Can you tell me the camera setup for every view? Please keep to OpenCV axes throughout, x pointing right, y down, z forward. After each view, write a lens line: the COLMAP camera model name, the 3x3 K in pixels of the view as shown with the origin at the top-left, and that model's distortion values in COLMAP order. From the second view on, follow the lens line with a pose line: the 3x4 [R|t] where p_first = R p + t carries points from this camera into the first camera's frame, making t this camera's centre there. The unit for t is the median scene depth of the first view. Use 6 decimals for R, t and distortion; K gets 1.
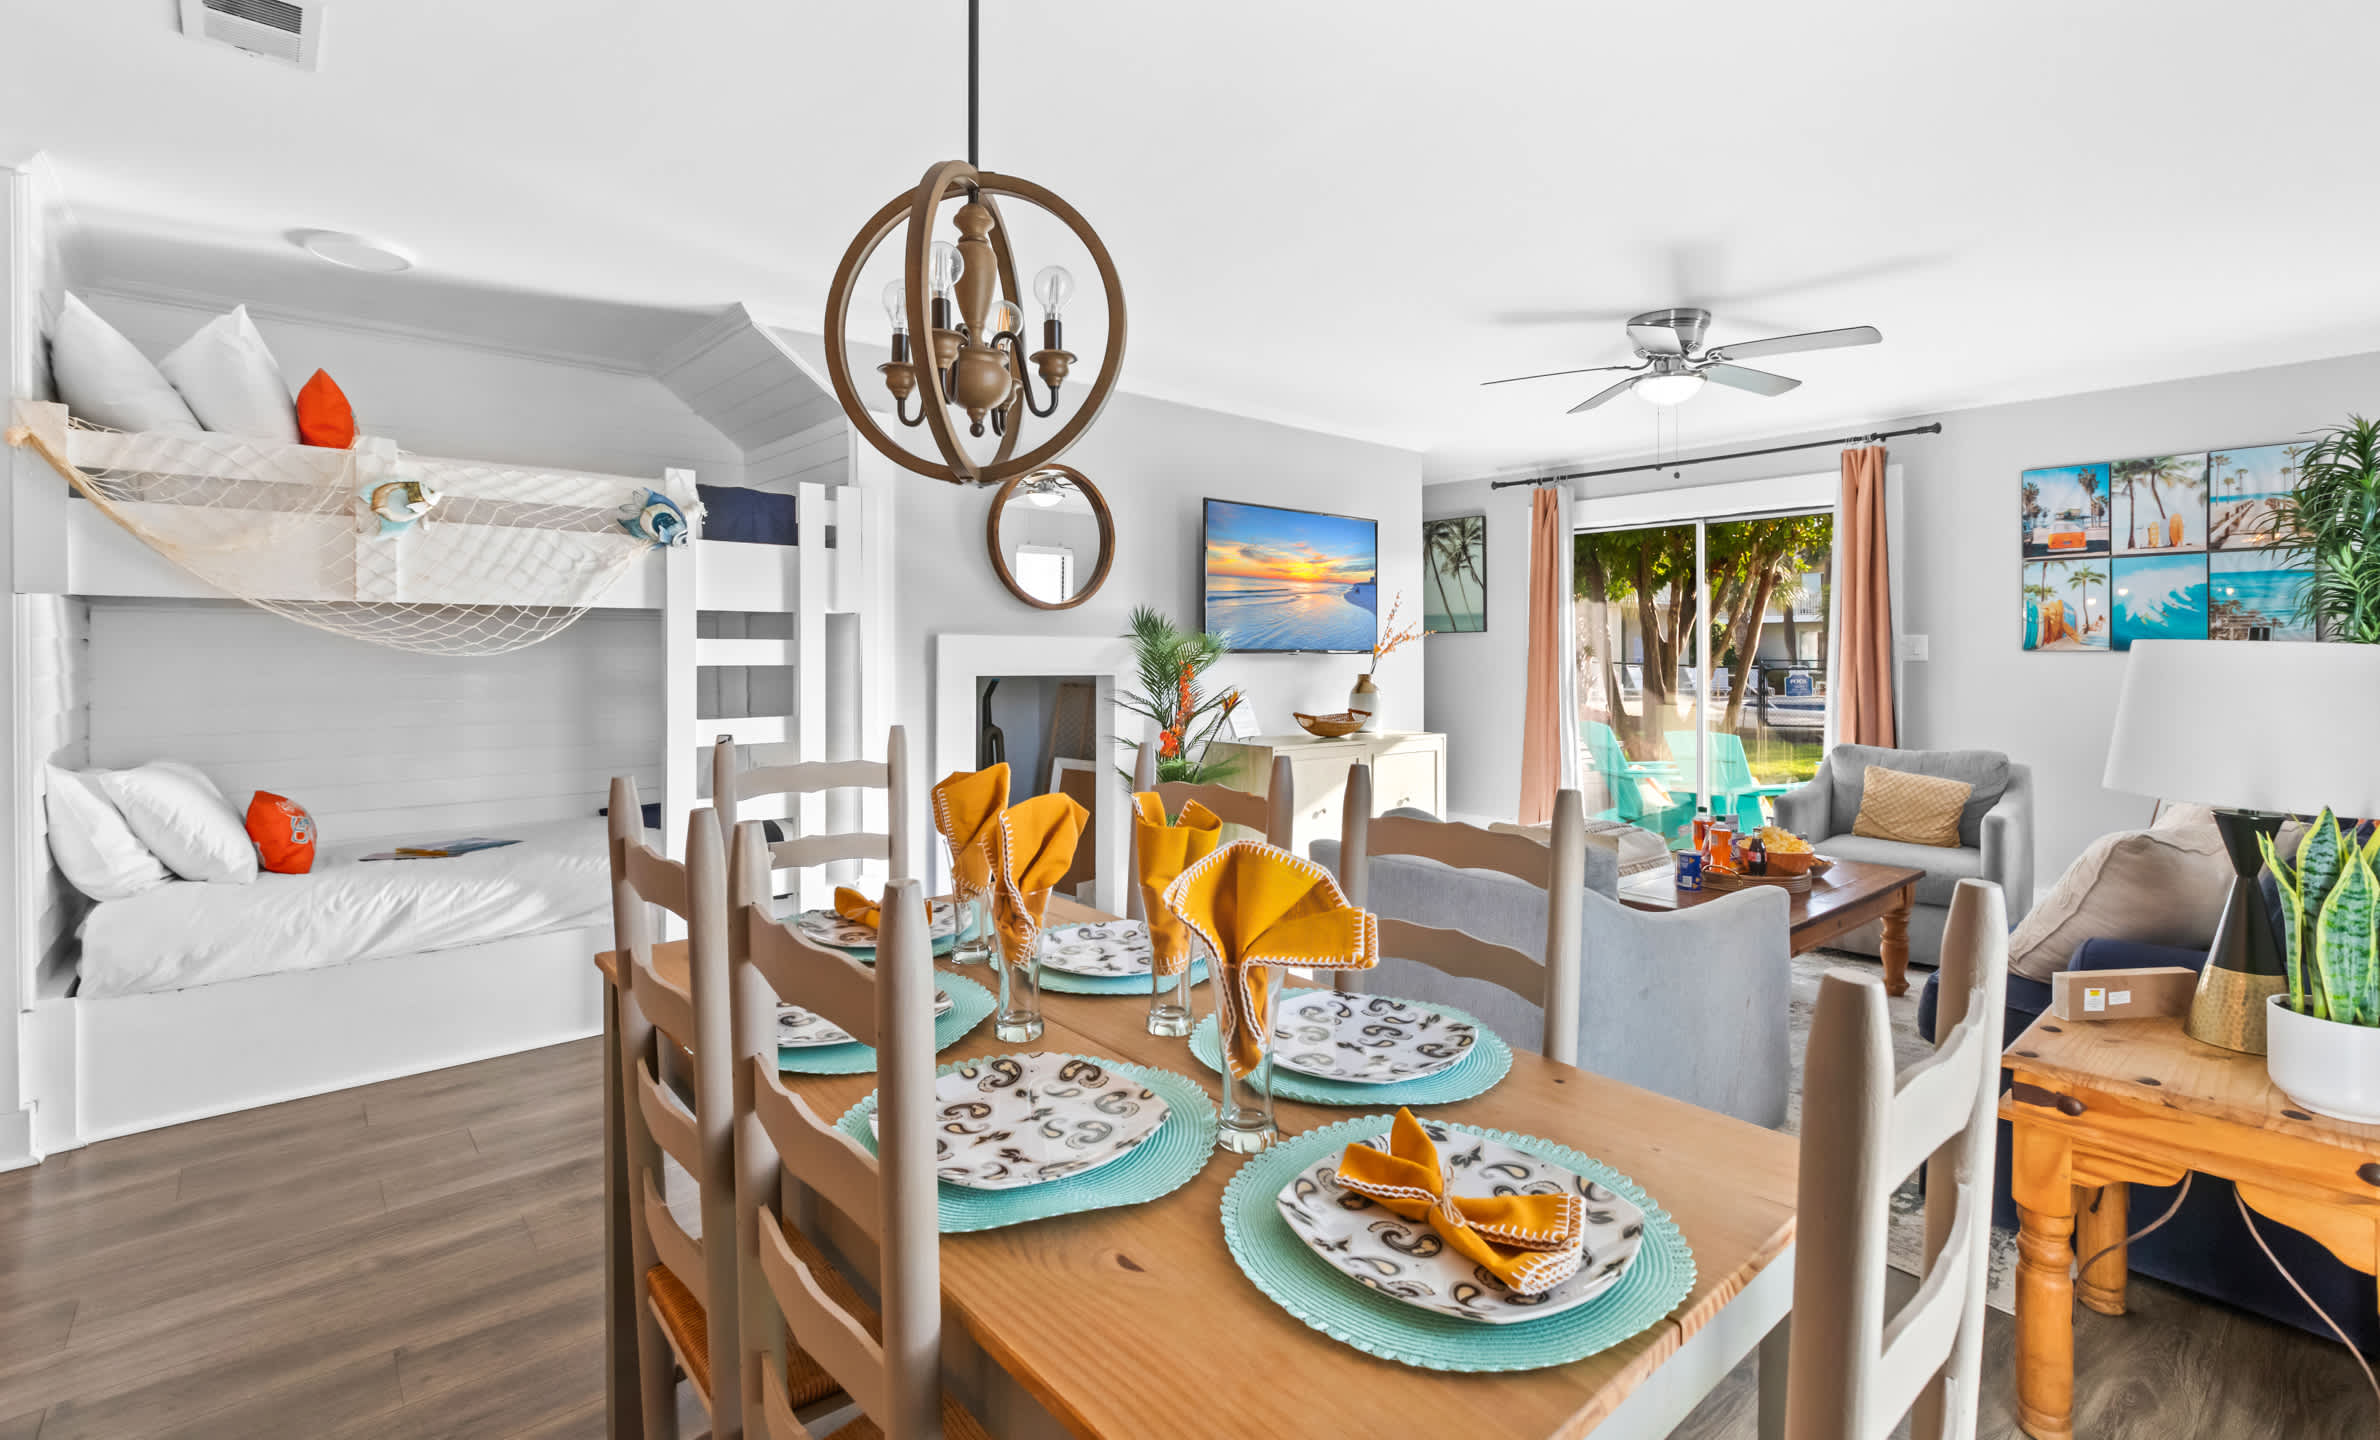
lens RADIAL K [[1100.0, 0, 1215.8], [0, 1100.0, 650.8], [0, 0, 1]] dist [-0.000649, 0.003560]
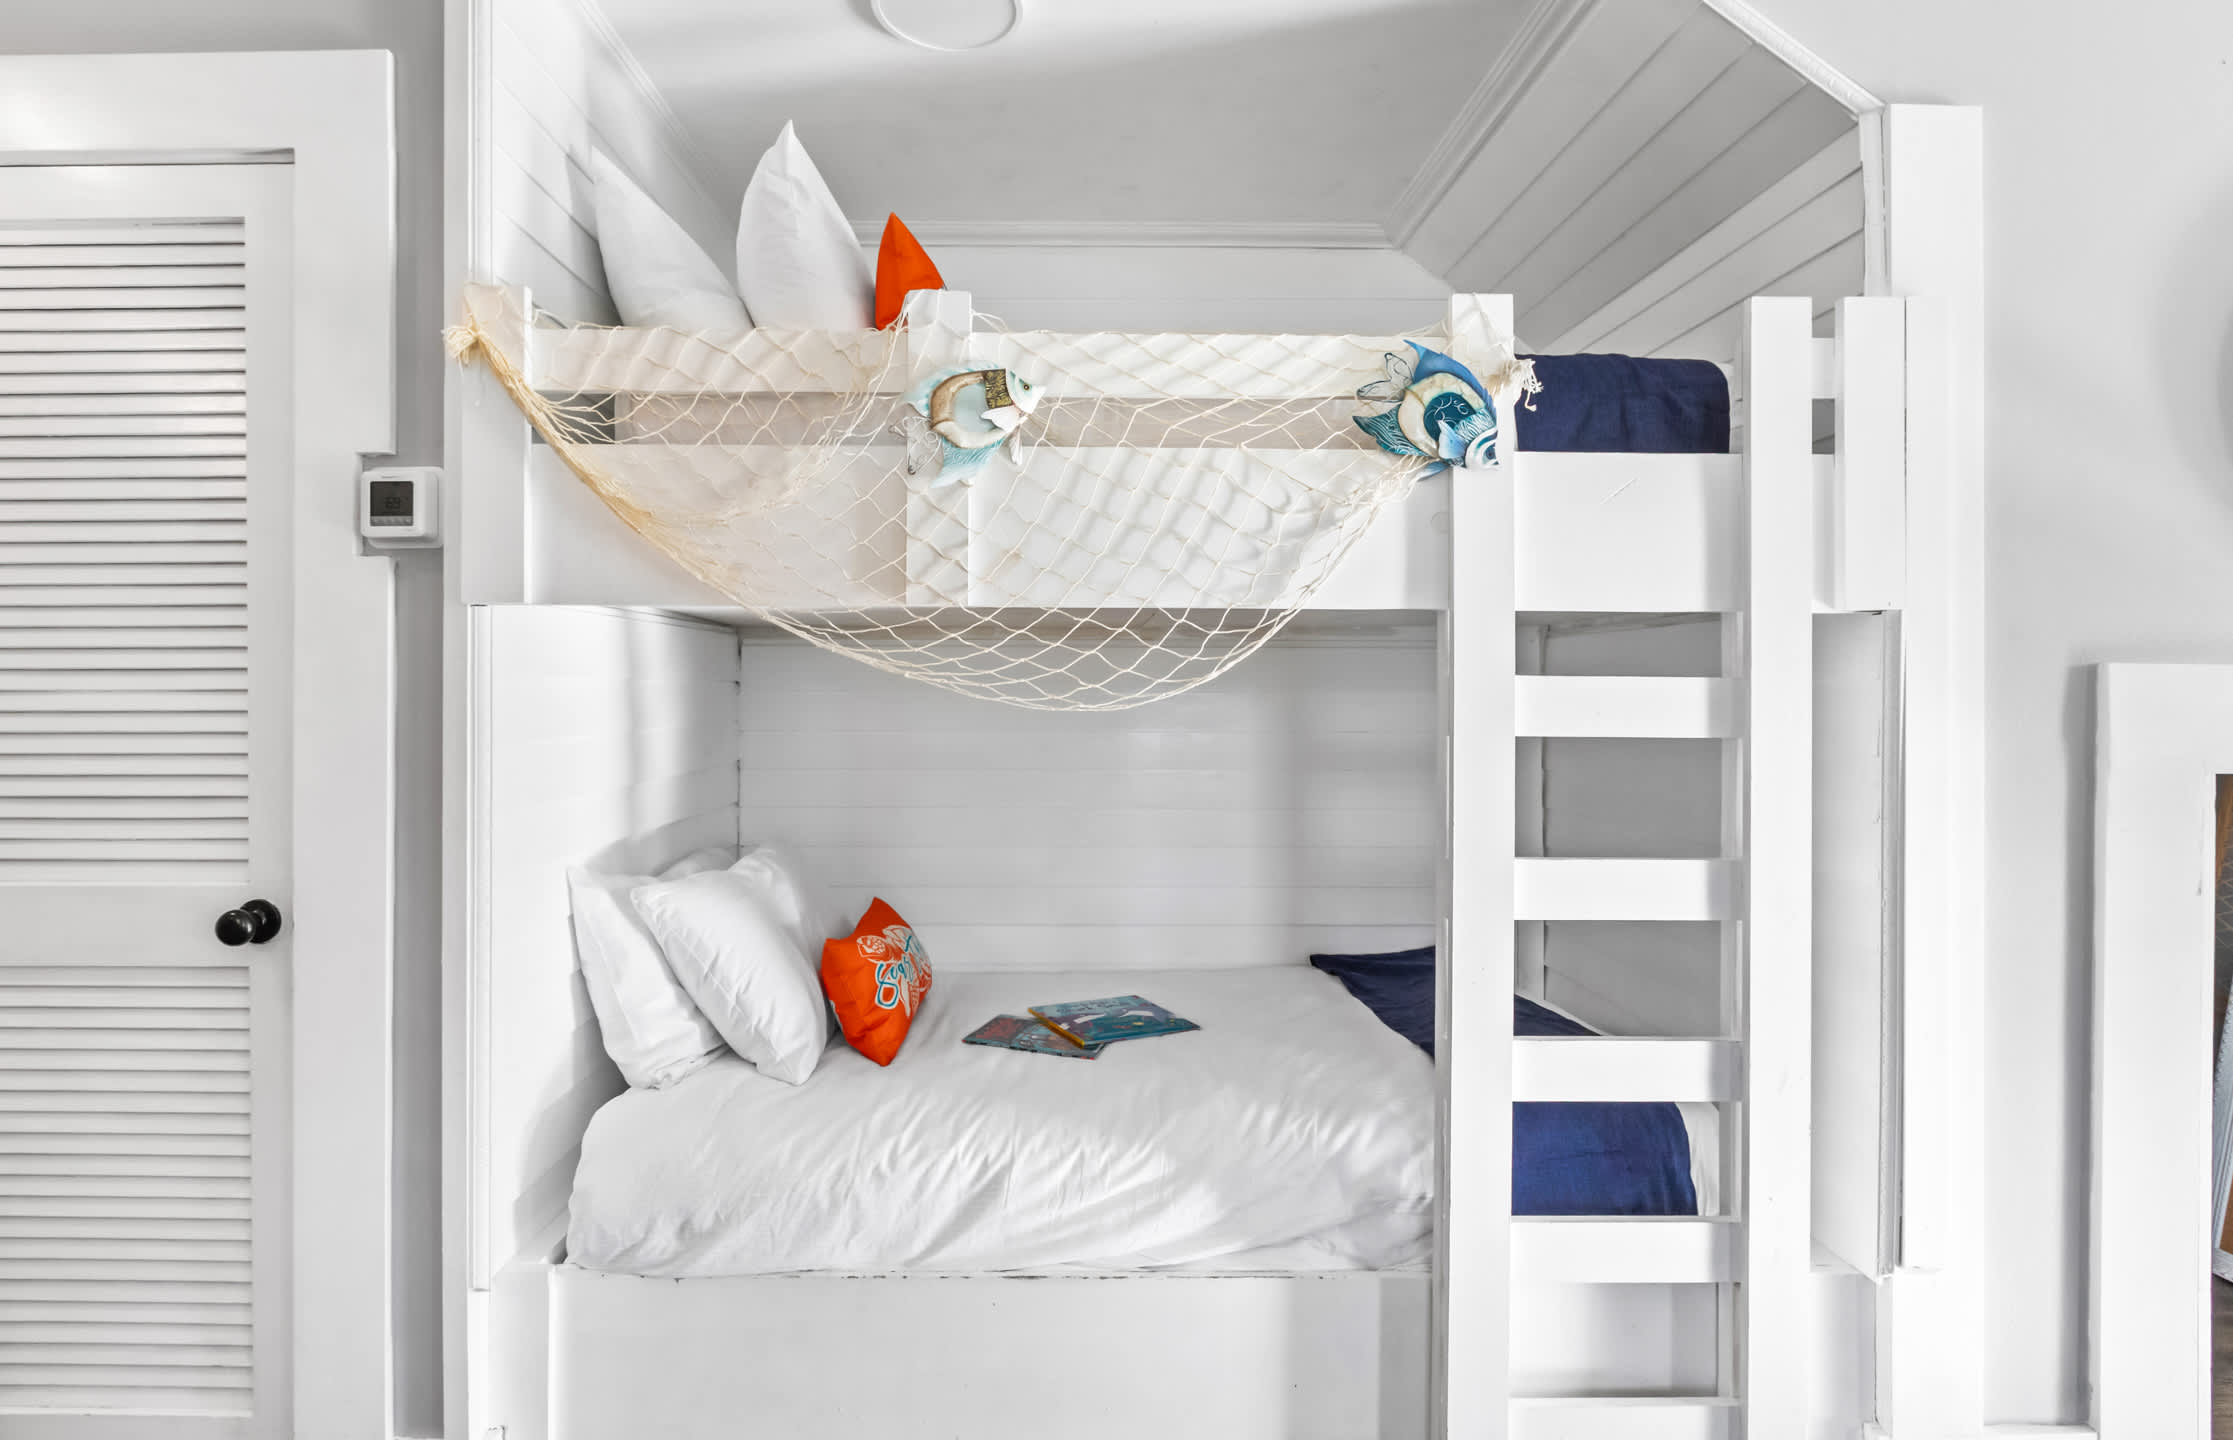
lens RADIAL K [[1078.3, 0, 1077.6], [0, 1078.3, 694.5], [0, 0, 1]] dist [0.004043, 0.000567]
pose [[0.751416, 0.005990, -0.659802, -0.307294], [-0.003932, 0.999982, 0.004600, -0.004345], [0.659817, -0.000862, 0.751426, 0.539580]]
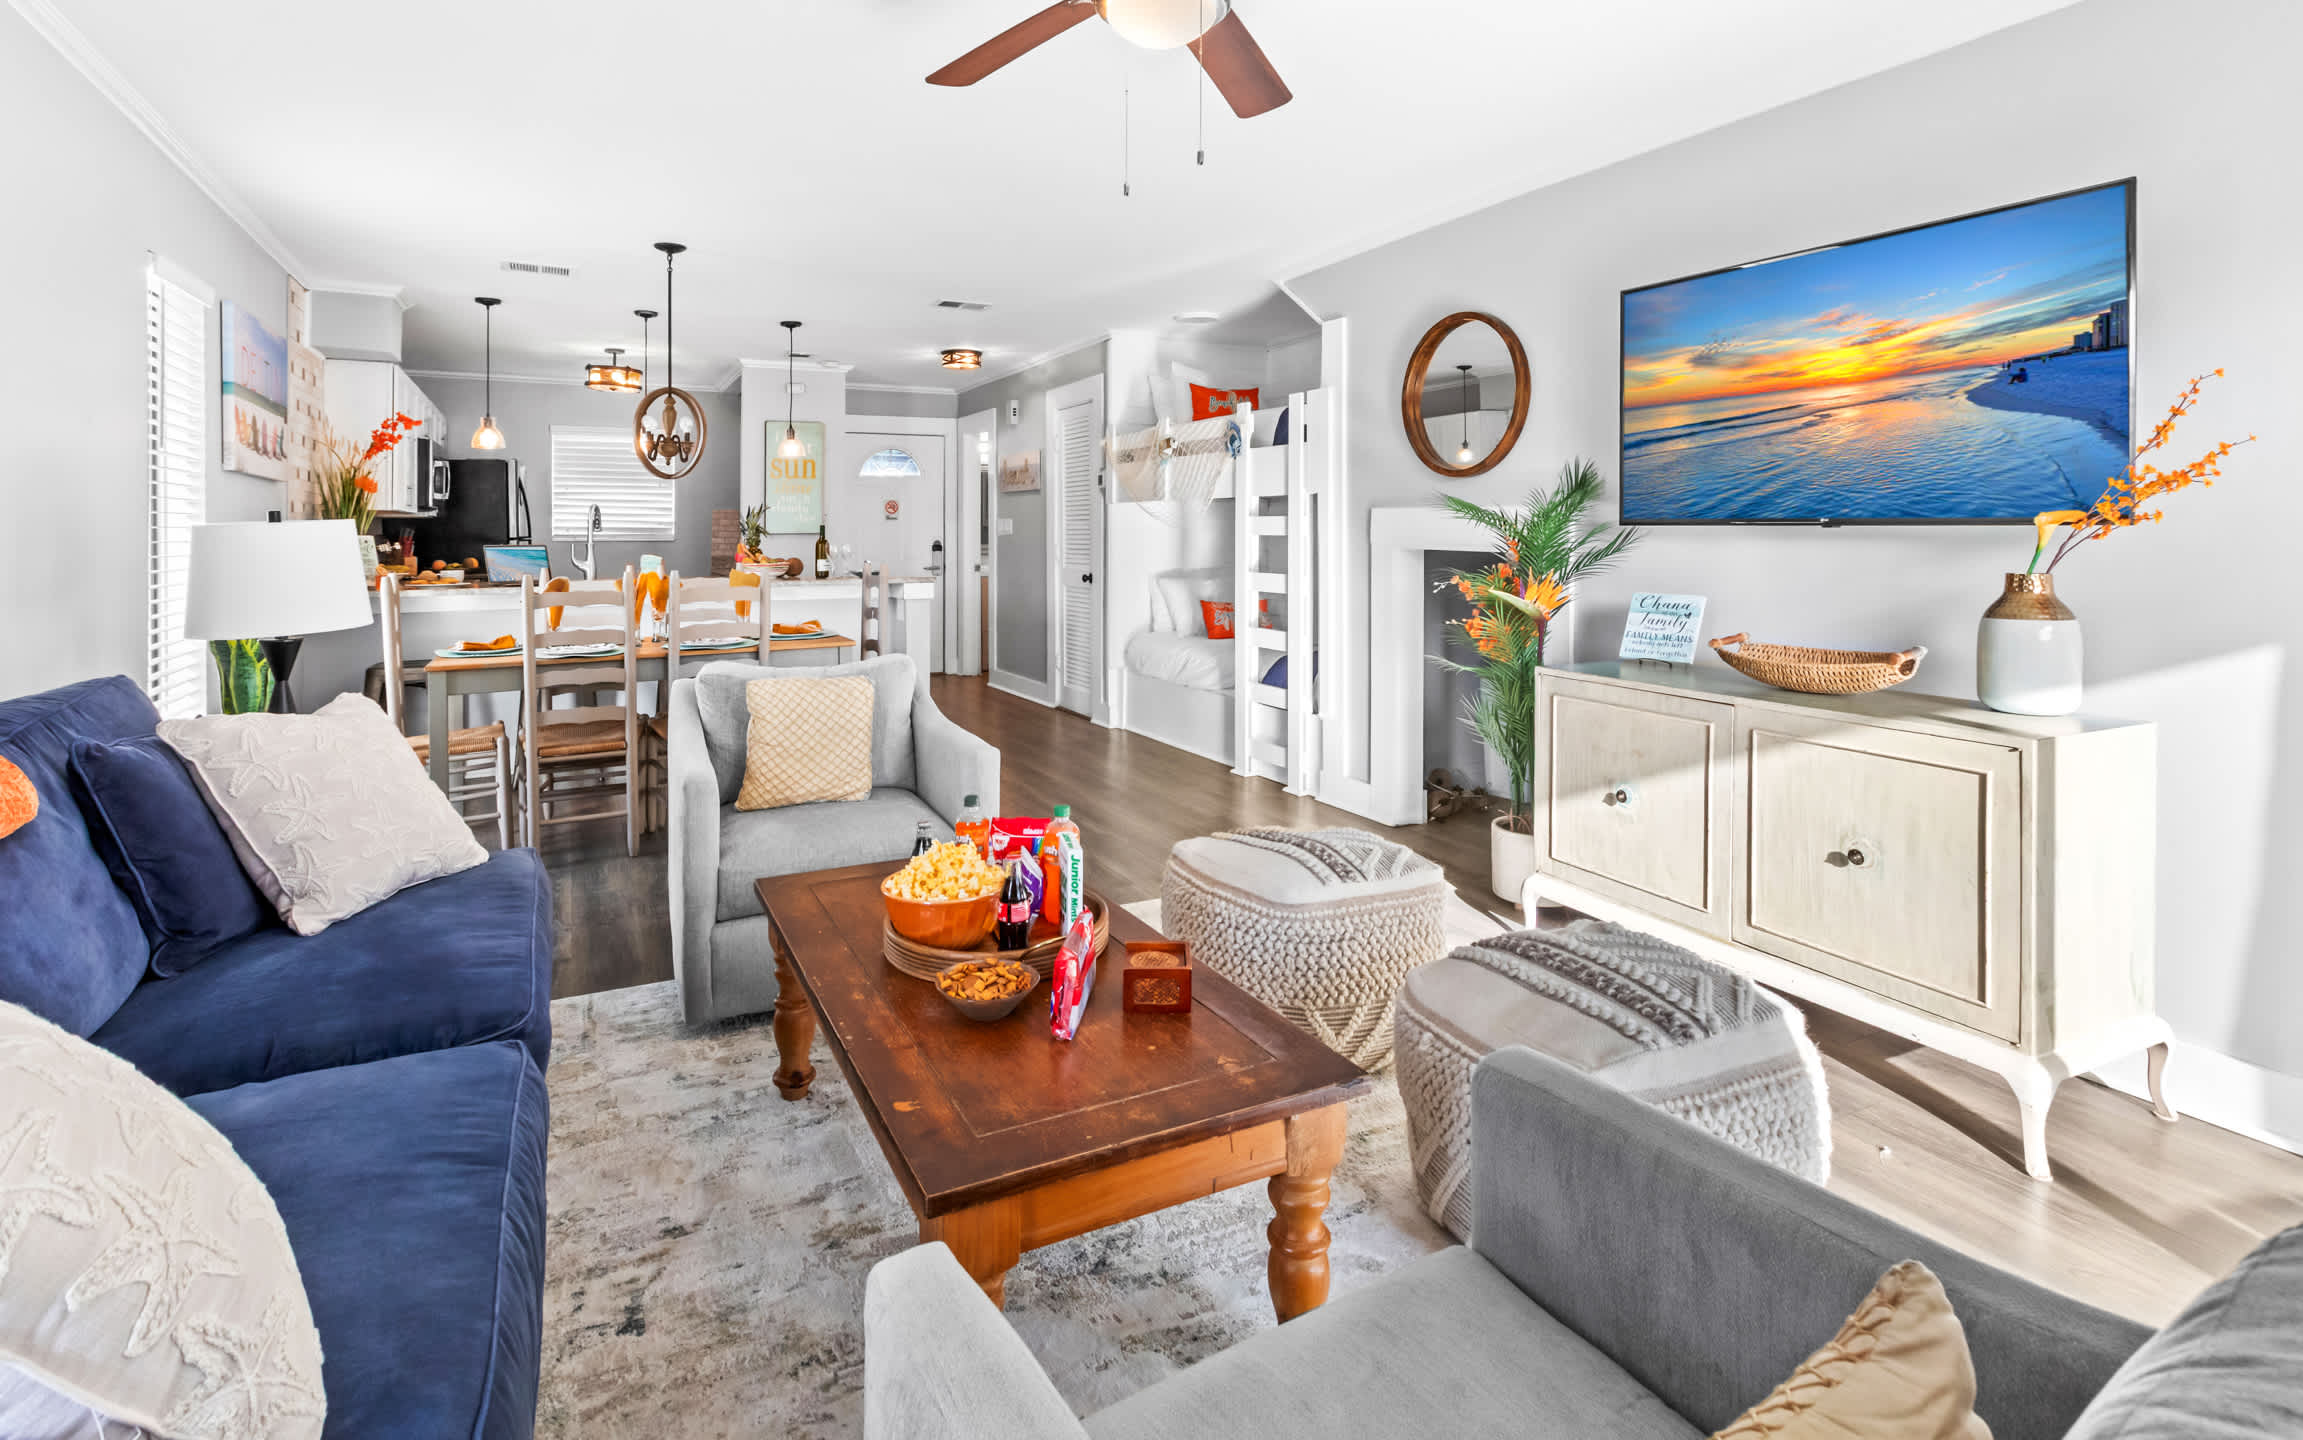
lens RADIAL K [[1095.6, 0, 1112.4], [0, 1095.6, 528.0], [0, 0, 1]] dist [-0.003999, 0.000389]
pose [[-0.261139, 0.000321, -0.965301, 0.955320], [0.004400, 0.999990, -0.000858, 0.004824], [0.965291, -0.004471, -0.261138, 1.166658]]
